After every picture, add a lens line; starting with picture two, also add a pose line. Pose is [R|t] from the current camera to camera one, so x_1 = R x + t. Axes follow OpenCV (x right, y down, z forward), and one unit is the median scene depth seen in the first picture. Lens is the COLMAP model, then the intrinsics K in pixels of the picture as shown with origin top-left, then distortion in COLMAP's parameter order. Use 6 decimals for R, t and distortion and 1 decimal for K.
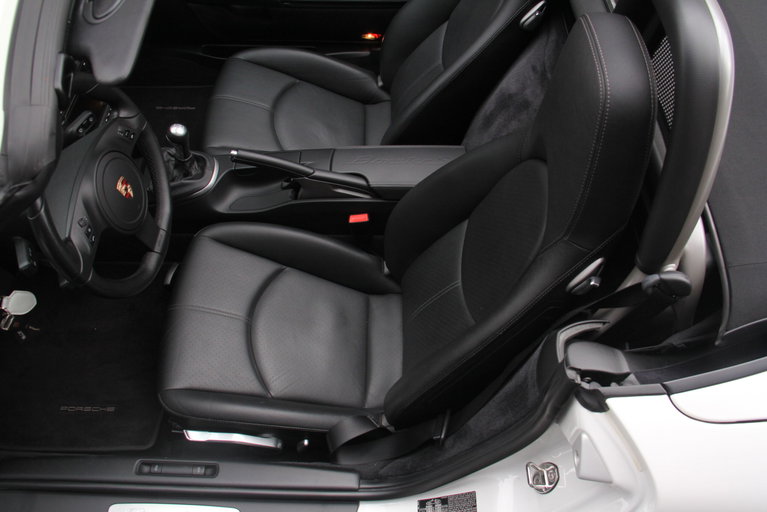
lens RADIAL K [[638.8, 0, 383.5], [0, 638.8, 256.0], [0, 0, 1]] dist [-0.183526, 0.121198]
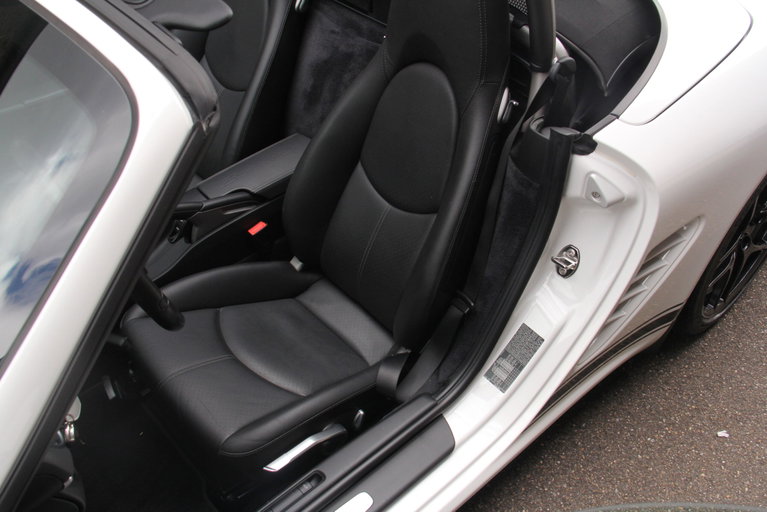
lens RADIAL K [[733.1, 0, 383.5], [0, 733.1, 256.0], [0, 0, 1]] dist [-0.075065, -0.002138]
pose [[0.736988, -0.473614, 0.482222, -0.548692], [0.554255, 0.831801, -0.030126, 0.144720], [-0.386845, 0.289477, 0.875531, -0.112778]]
